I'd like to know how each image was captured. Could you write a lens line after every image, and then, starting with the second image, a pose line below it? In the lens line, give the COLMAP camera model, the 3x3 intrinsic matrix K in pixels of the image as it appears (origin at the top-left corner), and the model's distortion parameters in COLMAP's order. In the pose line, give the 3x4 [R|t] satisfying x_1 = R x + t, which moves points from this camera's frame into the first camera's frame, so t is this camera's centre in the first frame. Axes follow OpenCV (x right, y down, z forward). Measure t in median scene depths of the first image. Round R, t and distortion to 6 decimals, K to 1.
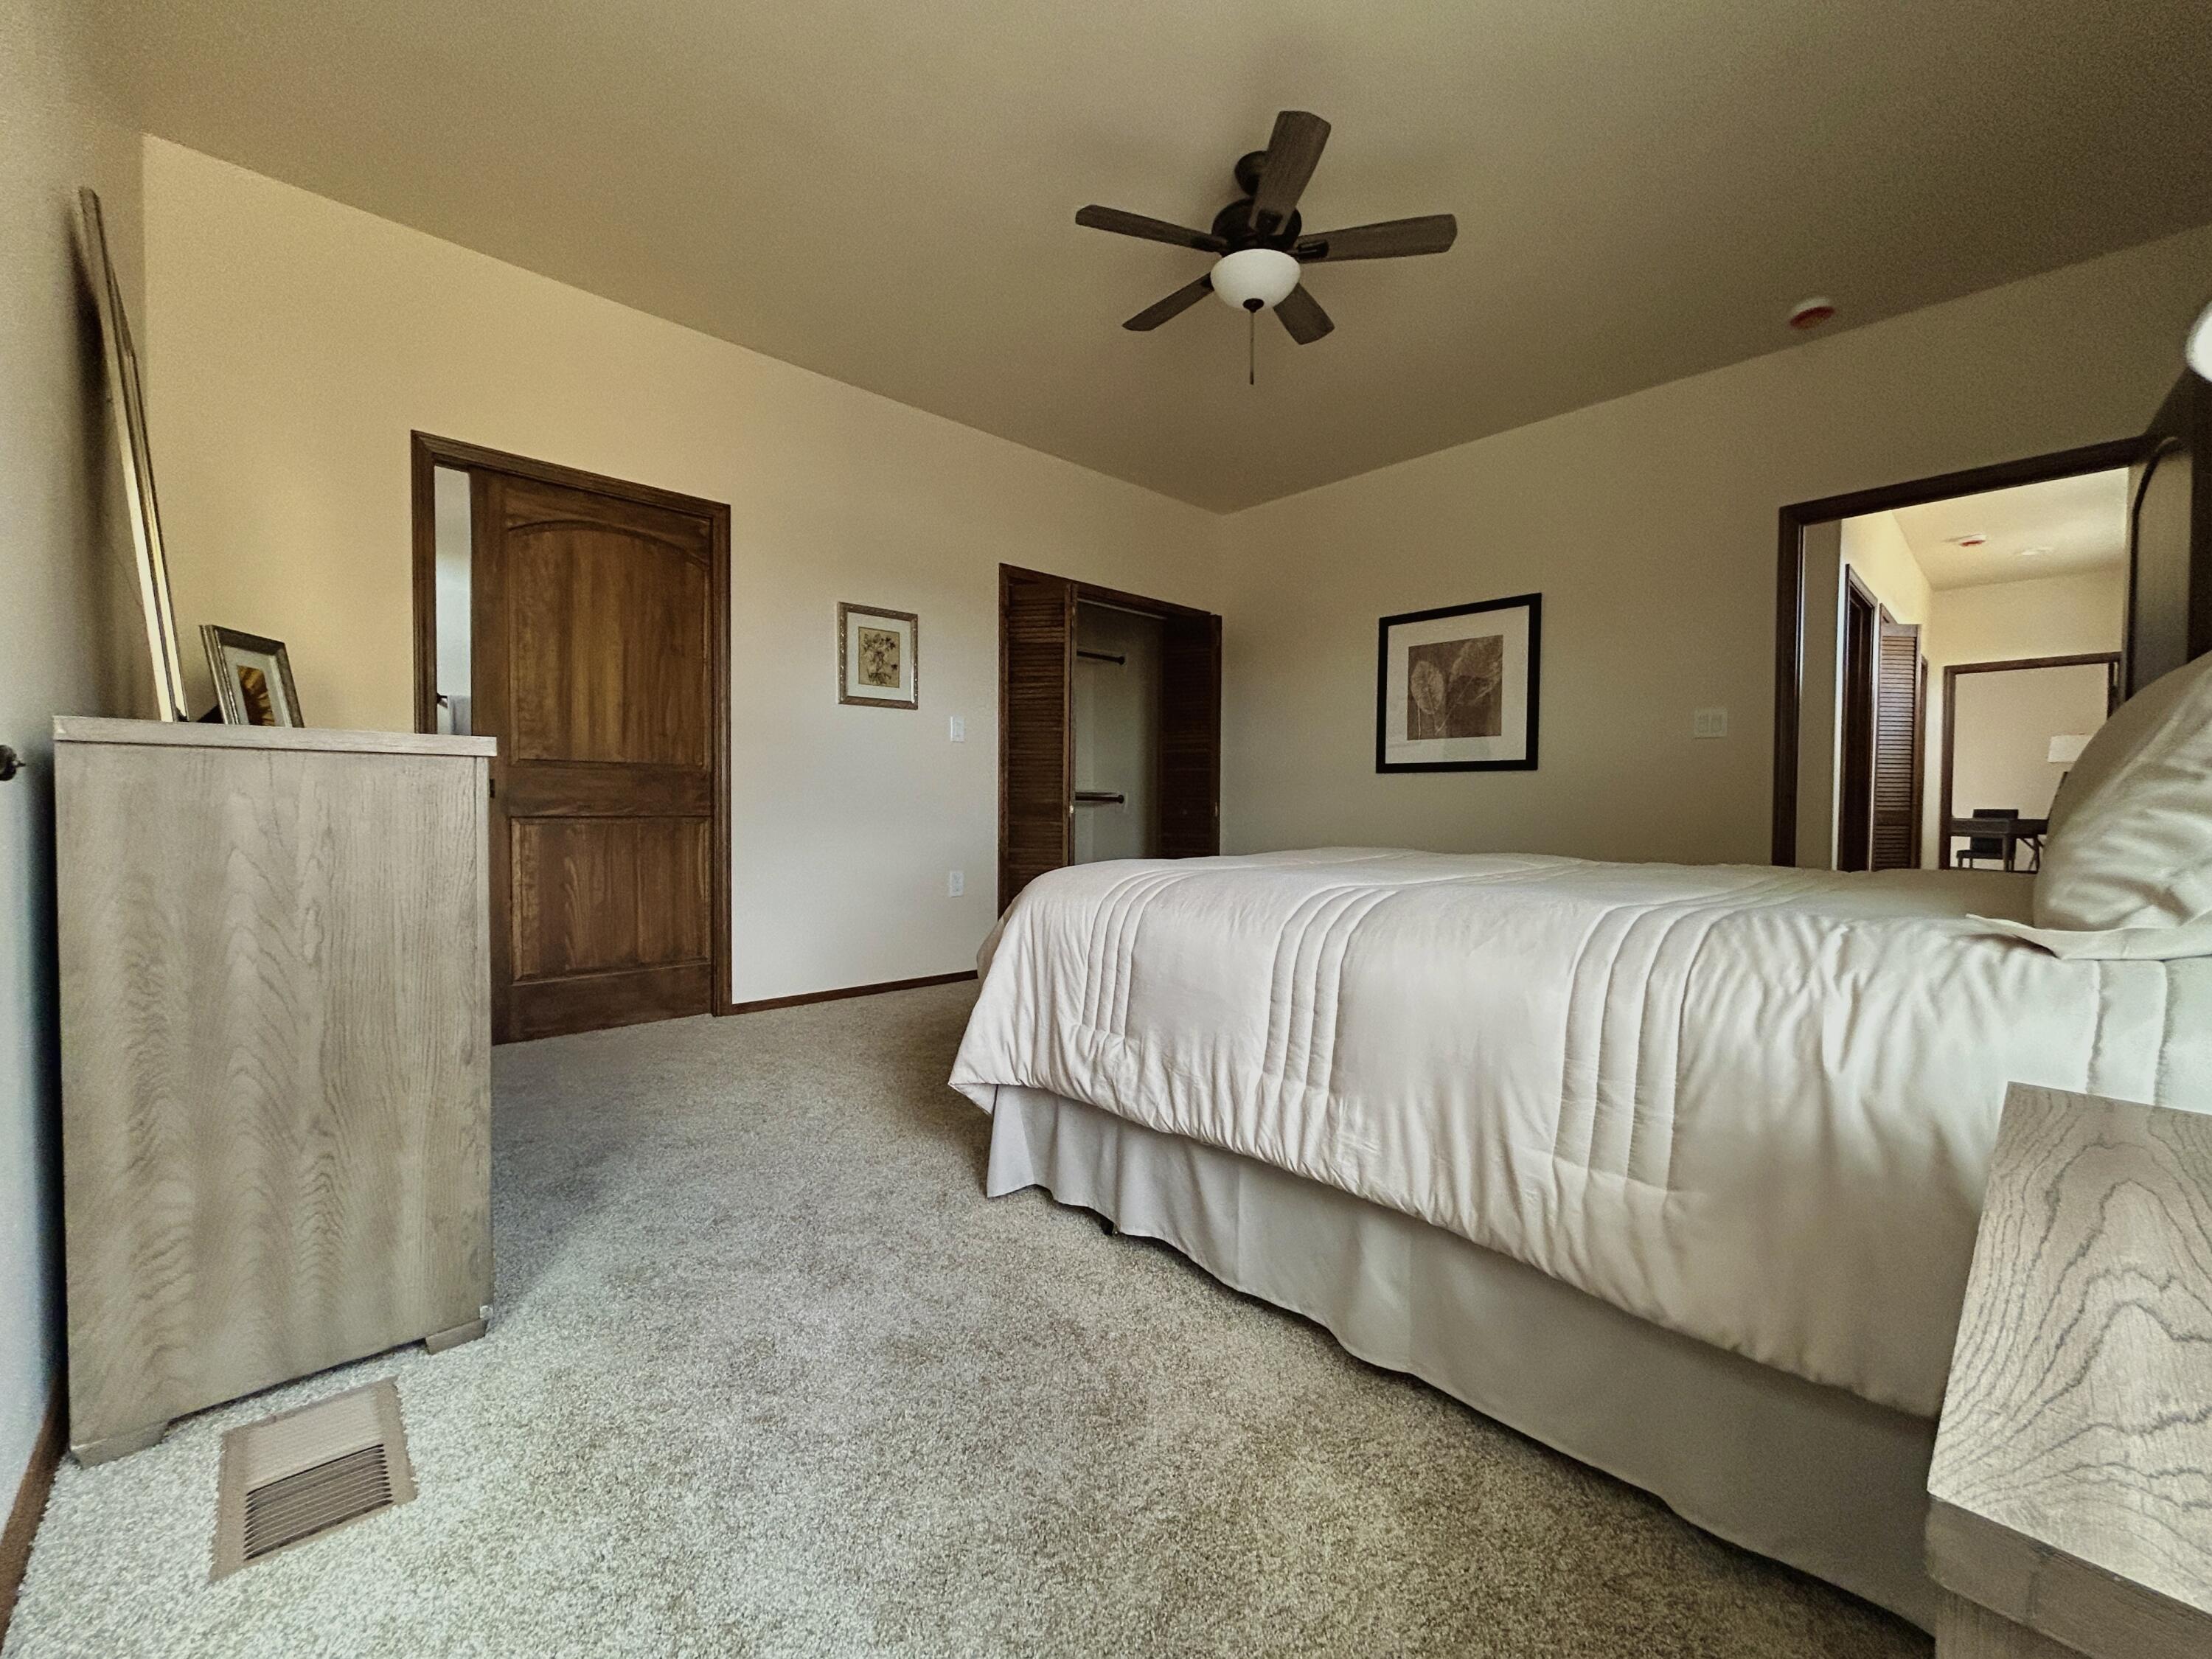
lens RADIAL K [[897.6, 0, 1106.0], [0, 897.6, 829.5], [0, 0, 1]] dist [-0.019685, 0.012370]
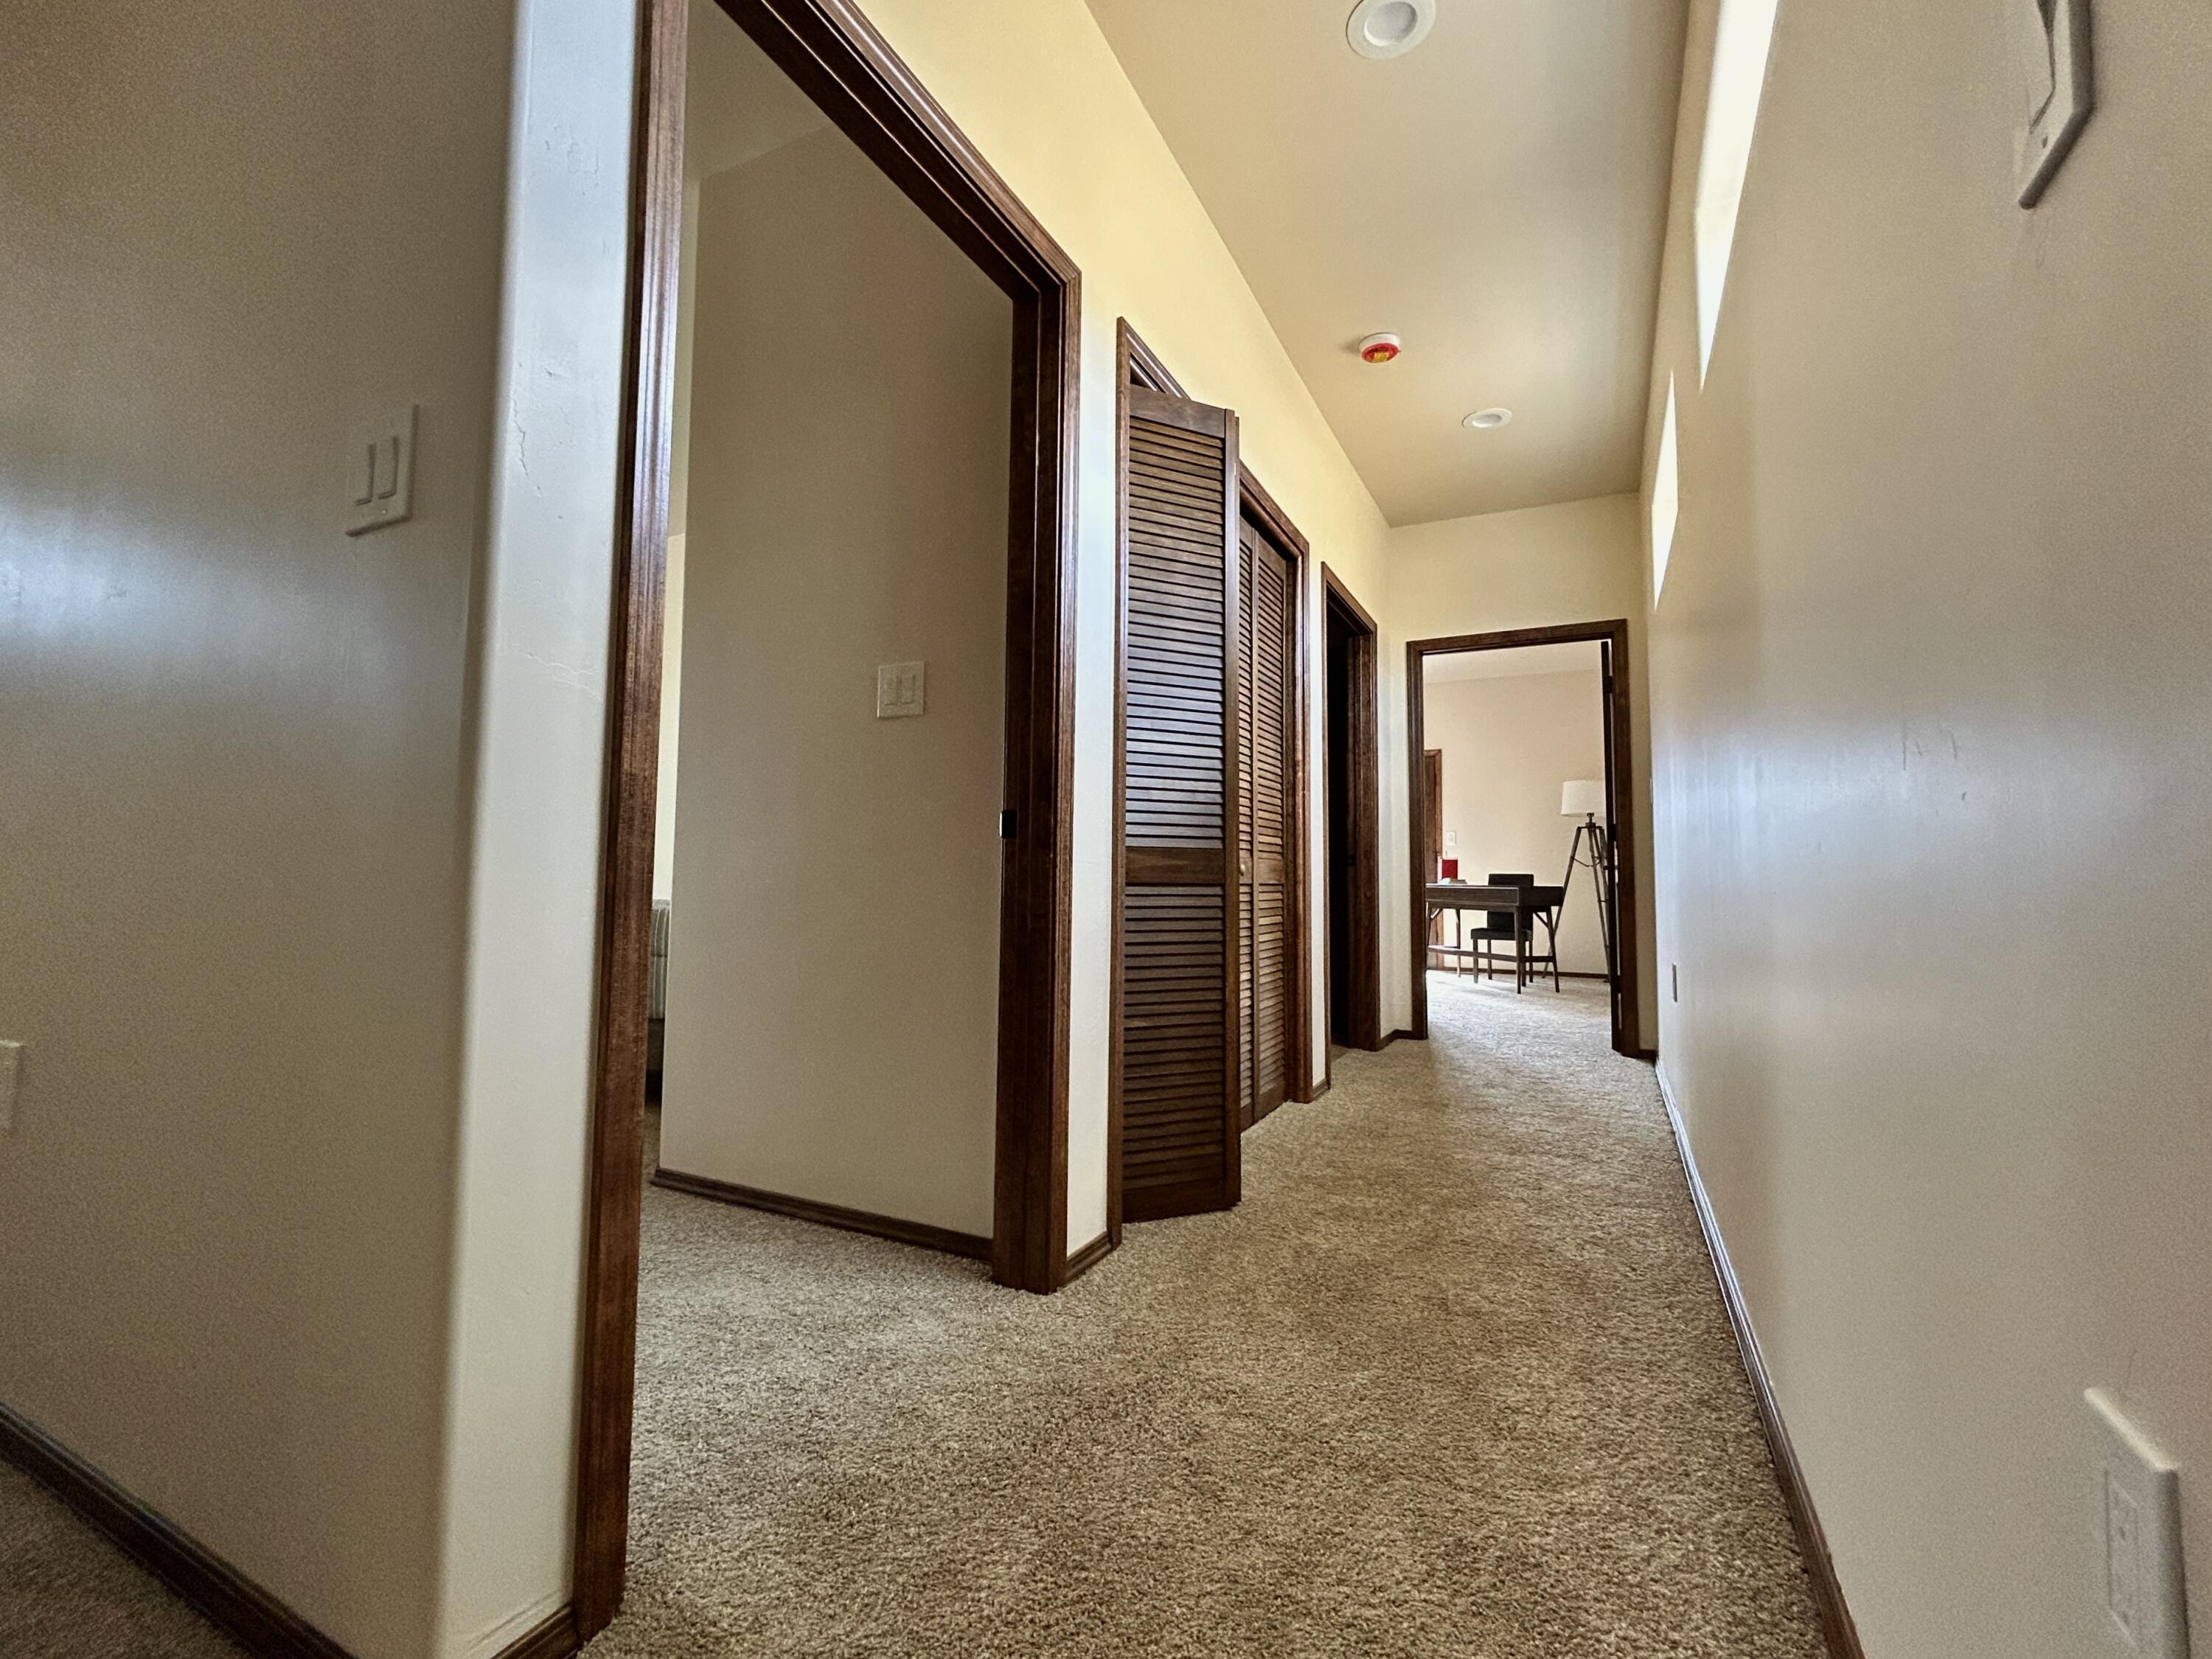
lens RADIAL K [[910.0, 0, 1106.0], [0, 910.0, 829.5], [0, 0, 1]] dist [-0.002264, -0.000080]
pose [[0.950518, 0.022269, 0.309869, 0.433078], [0.003423, 0.996616, -0.082123, 0.002041], [-0.310649, 0.079120, 0.947226, 0.372139]]
